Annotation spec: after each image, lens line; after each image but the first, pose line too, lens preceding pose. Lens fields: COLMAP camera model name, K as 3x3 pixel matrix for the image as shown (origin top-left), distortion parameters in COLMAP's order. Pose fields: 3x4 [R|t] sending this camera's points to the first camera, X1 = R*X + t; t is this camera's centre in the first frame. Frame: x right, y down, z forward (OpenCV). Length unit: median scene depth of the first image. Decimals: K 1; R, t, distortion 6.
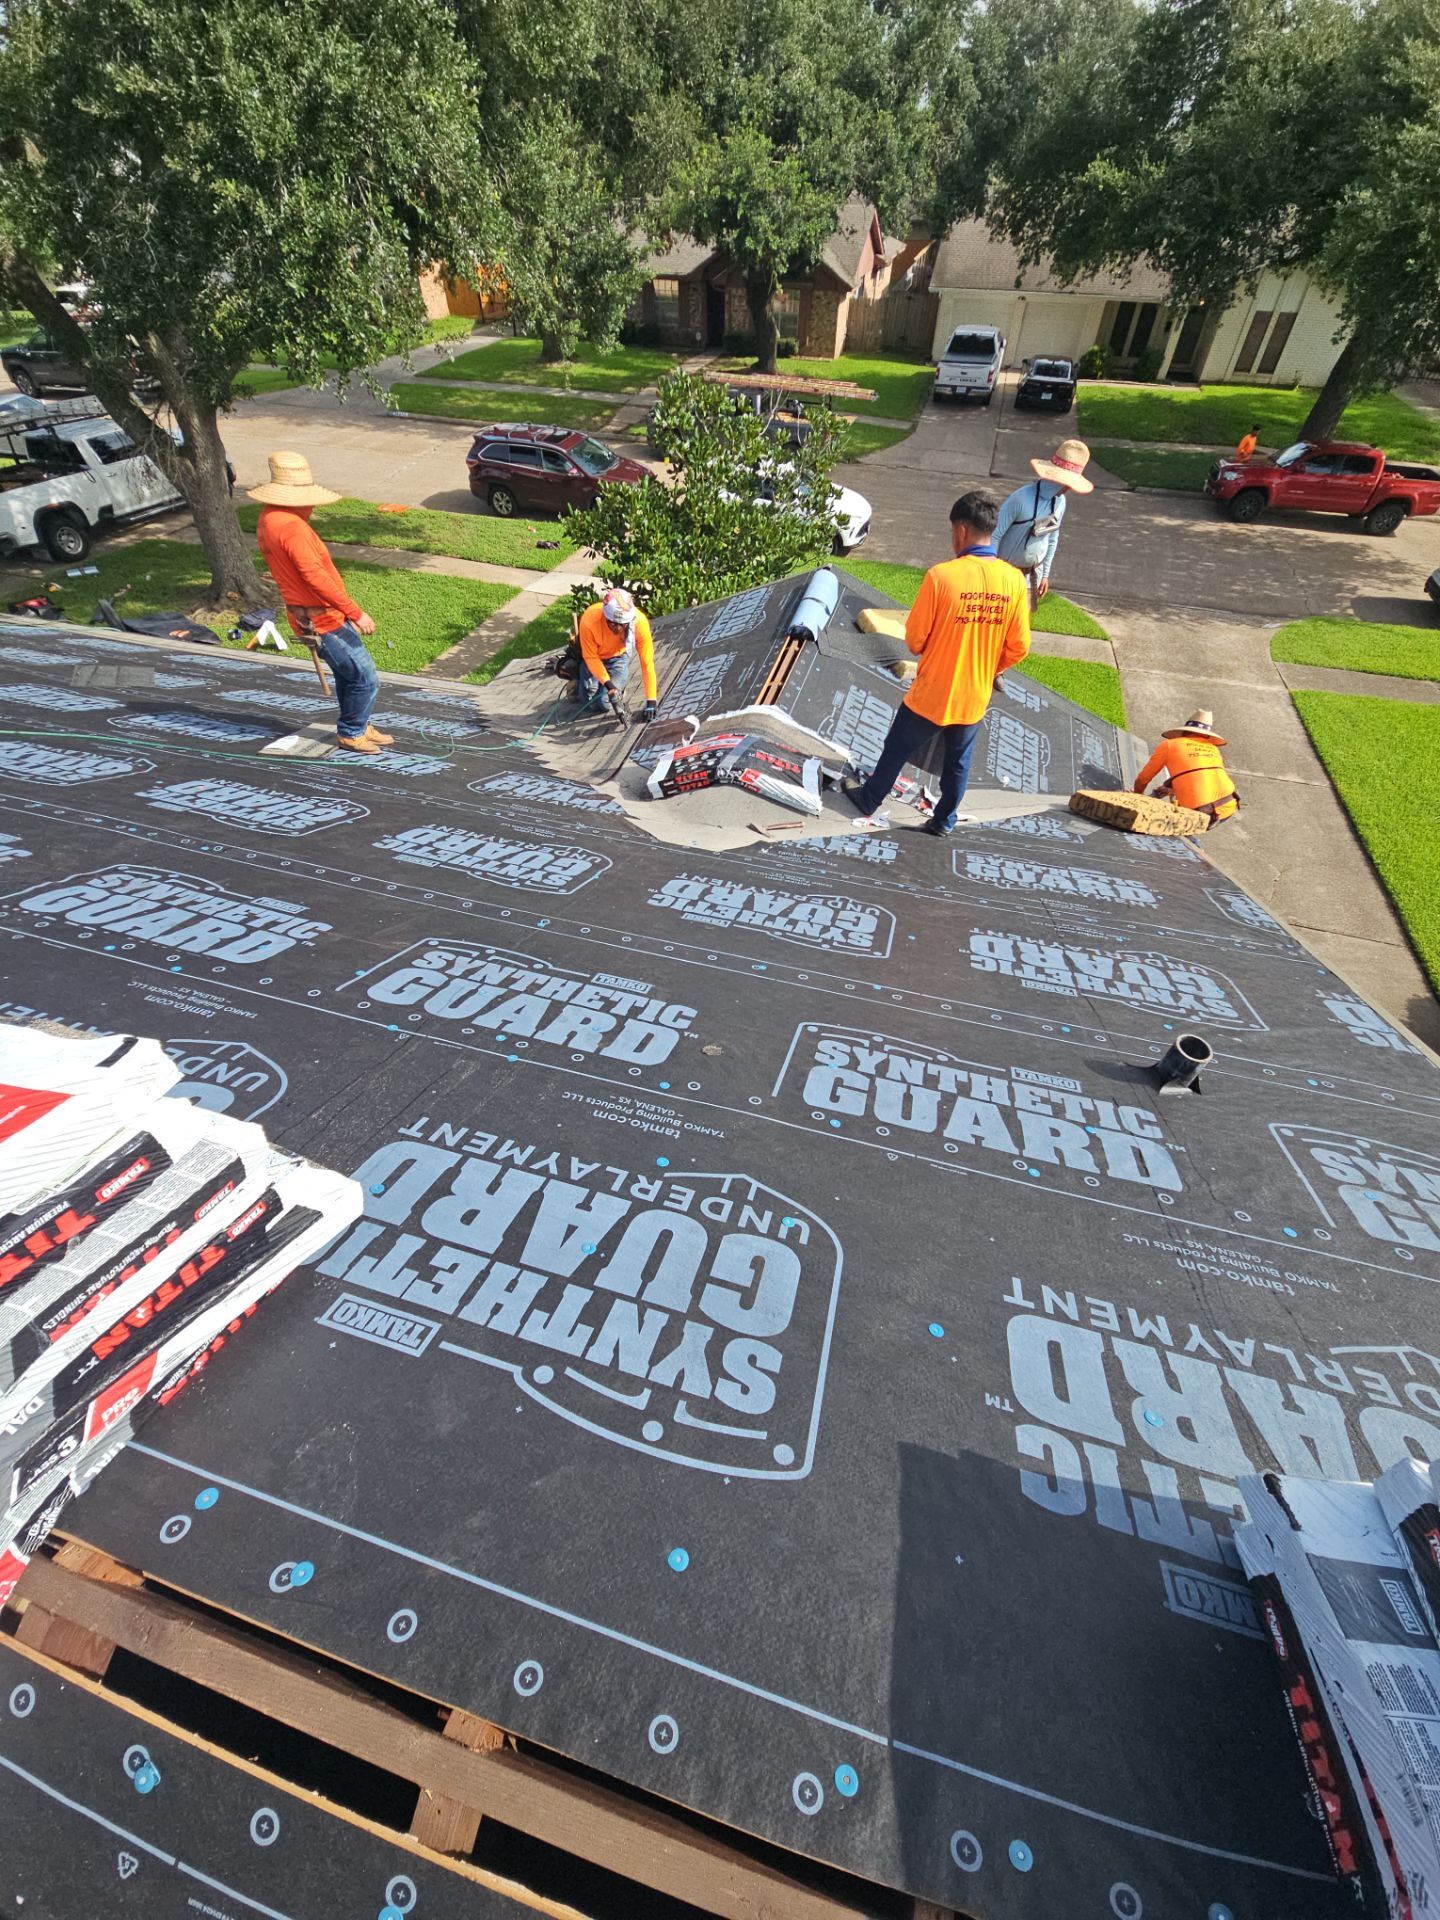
lens RADIAL K [[780.5, 0, 723.1], [0, 780.5, 942.3], [0, 0, 1]] dist [-0.001988, -0.000577]
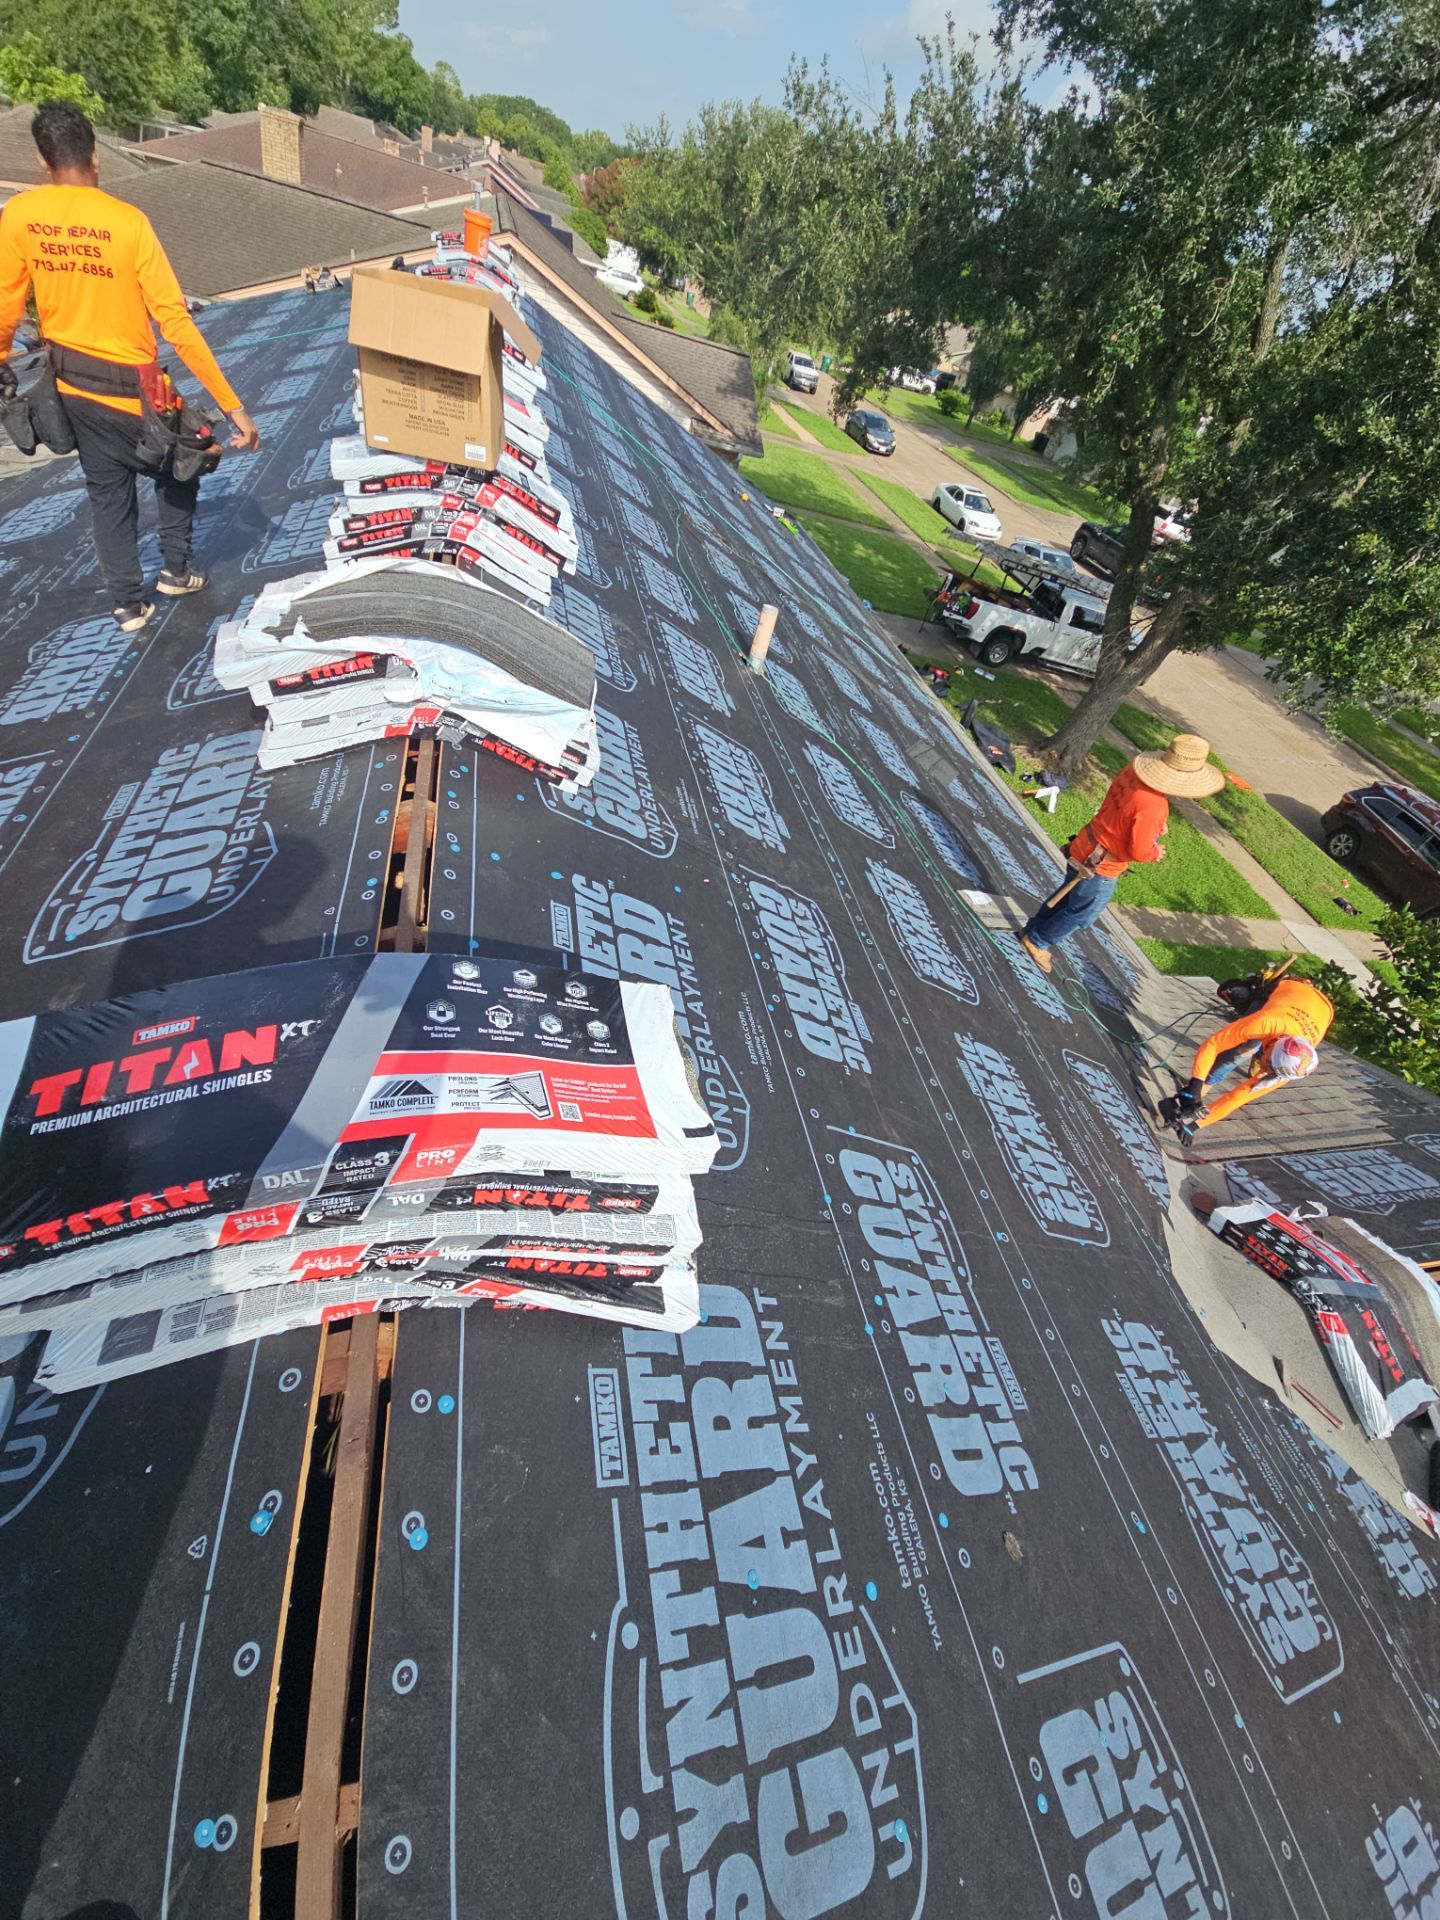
lens RADIAL K [[780.5, 0, 723.1], [0, 780.5, 942.3], [0, 0, 1]] dist [-0.001988, -0.000577]
pose [[0.457366, 0.682852, -0.569675, -0.119974], [-0.786474, 0.609593, 0.099276, -0.091018], [0.415060, 0.402629, 0.815852, -0.053858]]
